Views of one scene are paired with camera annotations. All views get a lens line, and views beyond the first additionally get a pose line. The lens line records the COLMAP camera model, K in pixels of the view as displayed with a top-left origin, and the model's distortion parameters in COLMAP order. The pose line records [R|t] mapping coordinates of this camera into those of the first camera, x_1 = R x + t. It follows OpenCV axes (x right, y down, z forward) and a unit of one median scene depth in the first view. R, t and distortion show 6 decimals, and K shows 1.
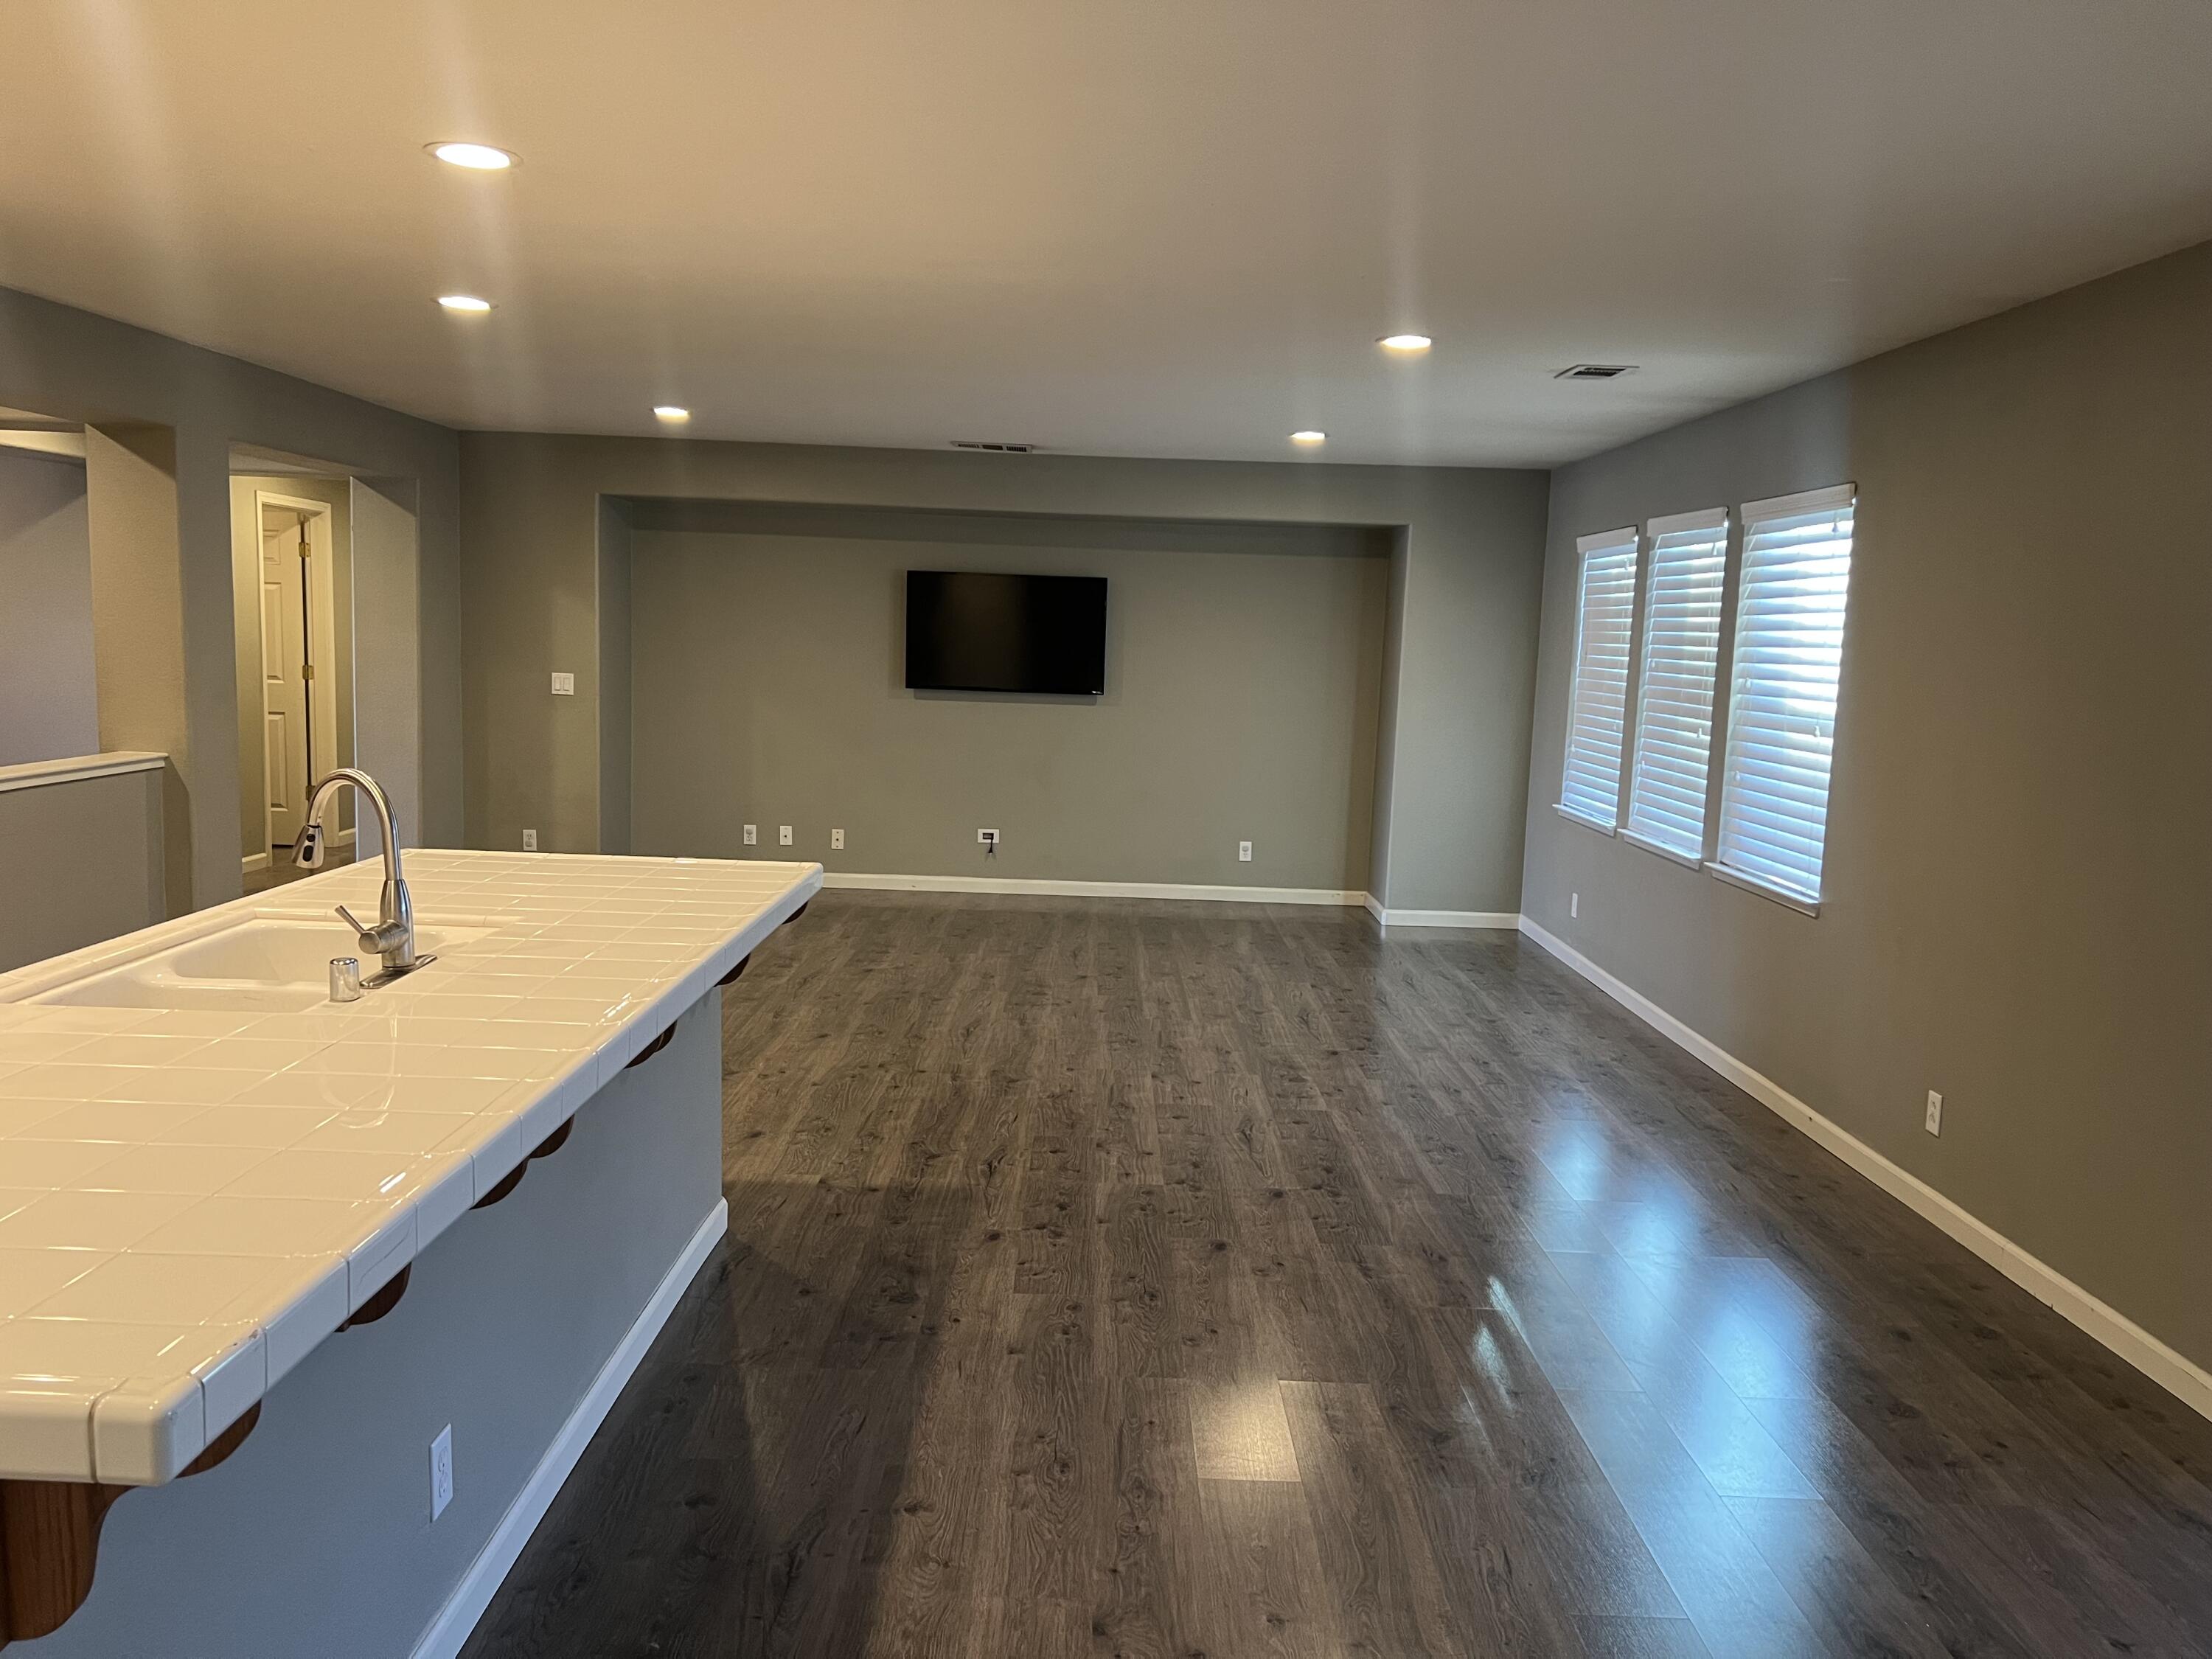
lens RADIAL K [[1652.6, 0, 1106.0], [0, 1652.6, 829.5], [0, 0, 1]] dist [0.155049, -0.353086]
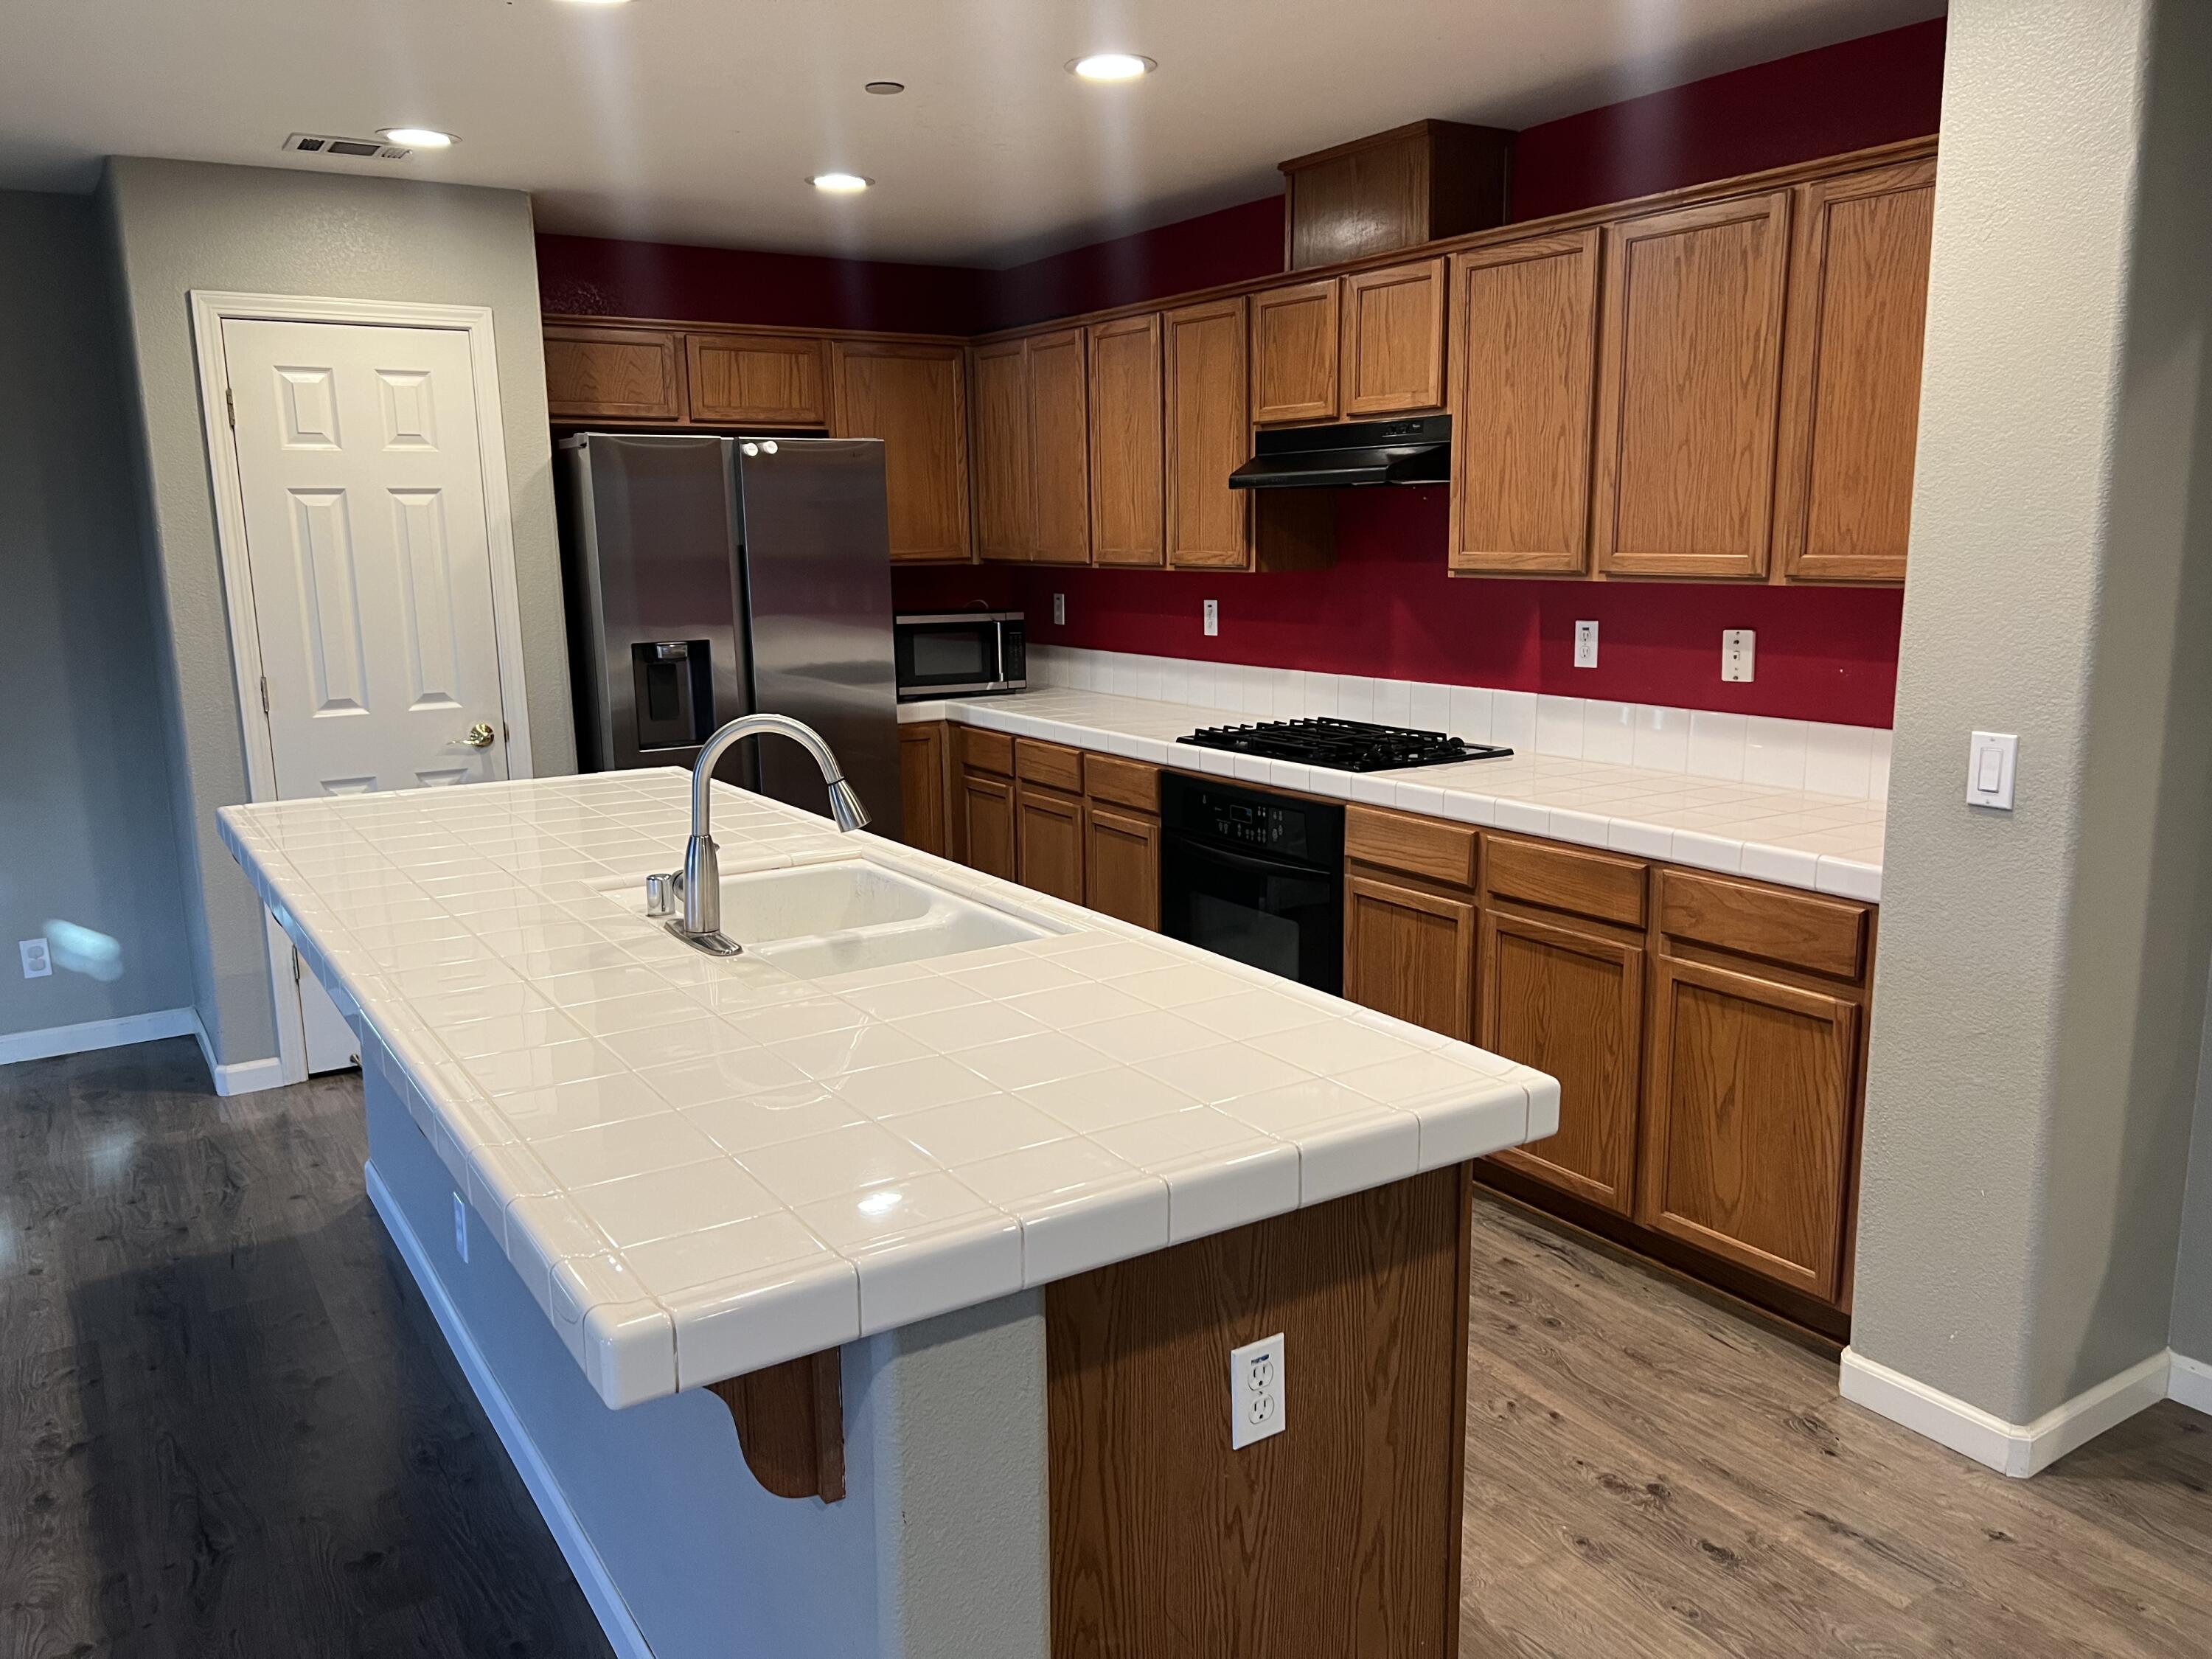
lens RADIAL K [[1666.9, 0, 1118.1], [0, 1666.9, 836.2], [0, 0, 1]] dist [0.068246, -0.079012]
pose [[-0.841582, 0.073989, -0.535038, -0.072100], [-0.083780, 0.960703, 0.264634, -0.122463], [0.533592, 0.267537, -0.802311, 1.001730]]
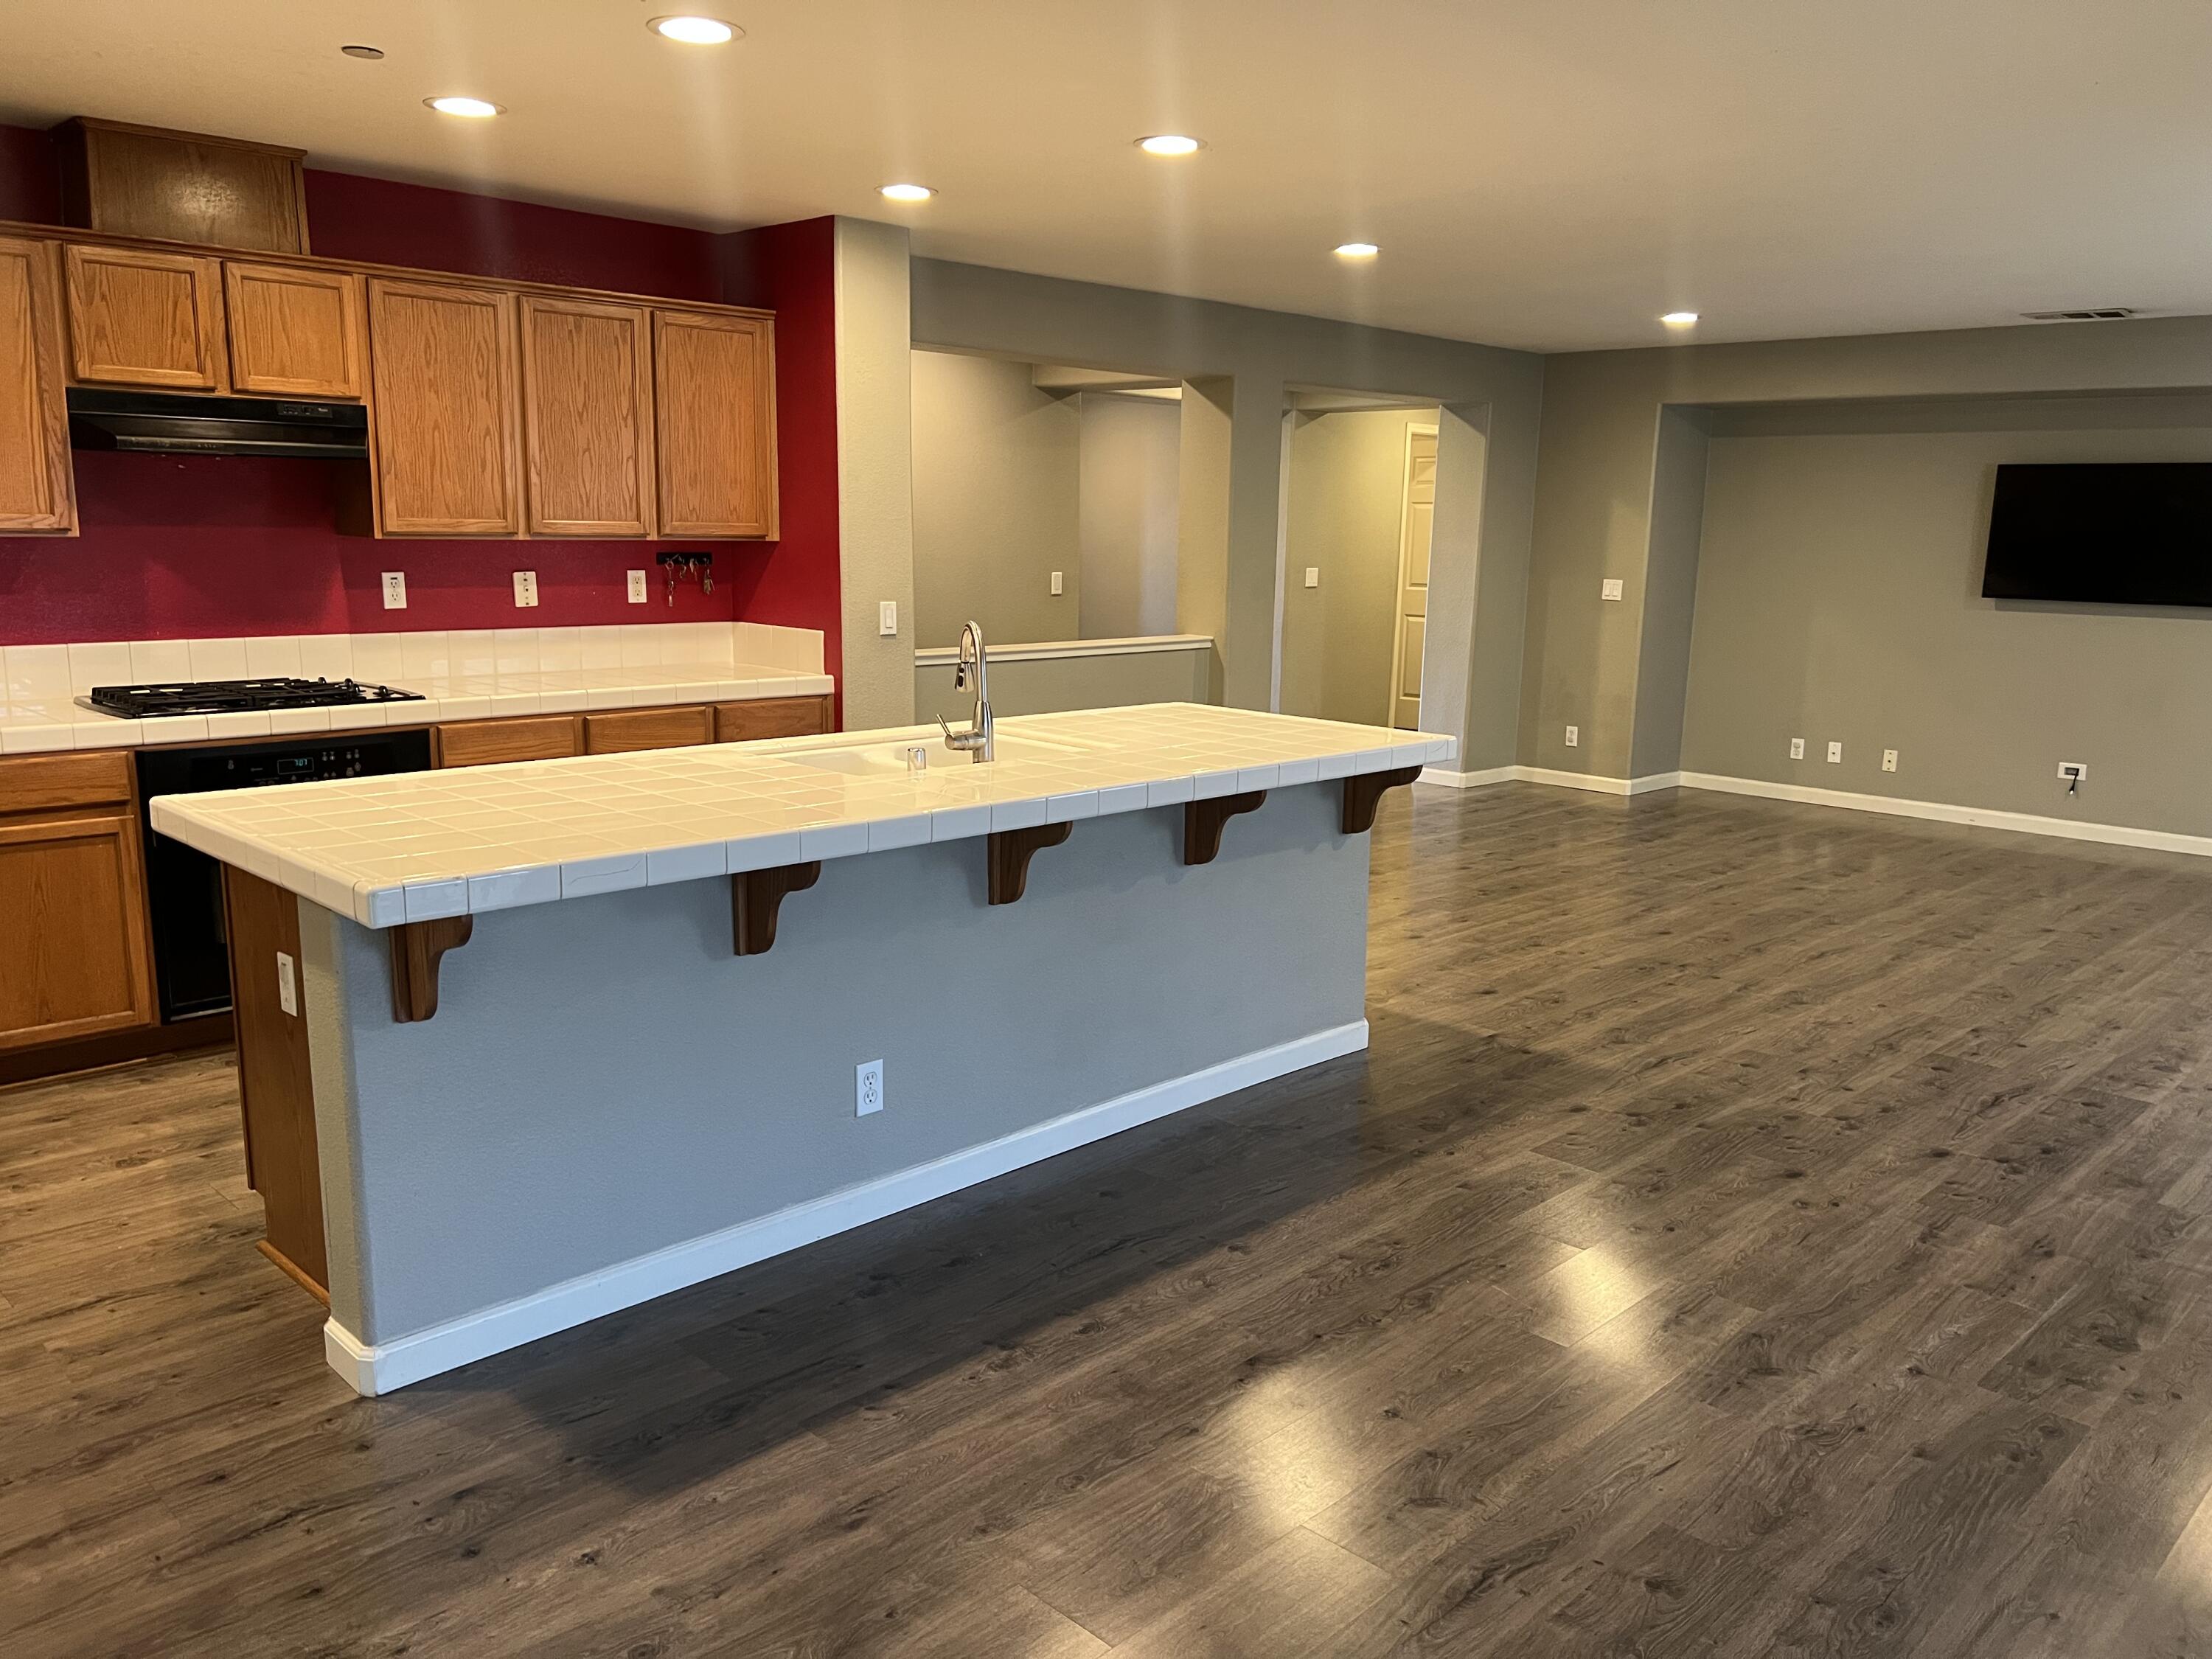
lens RADIAL K [[1667.8, 0, 1117.6], [0, 1667.8, 831.9], [0, 0, 1]] dist [0.053546, -0.055005]
pose [[0.709906, 0.111354, -0.695437, 0.349244], [-0.079384, 0.993781, 0.078090, 0.011405], [0.699808, -0.000230, 0.714331, 0.045294]]
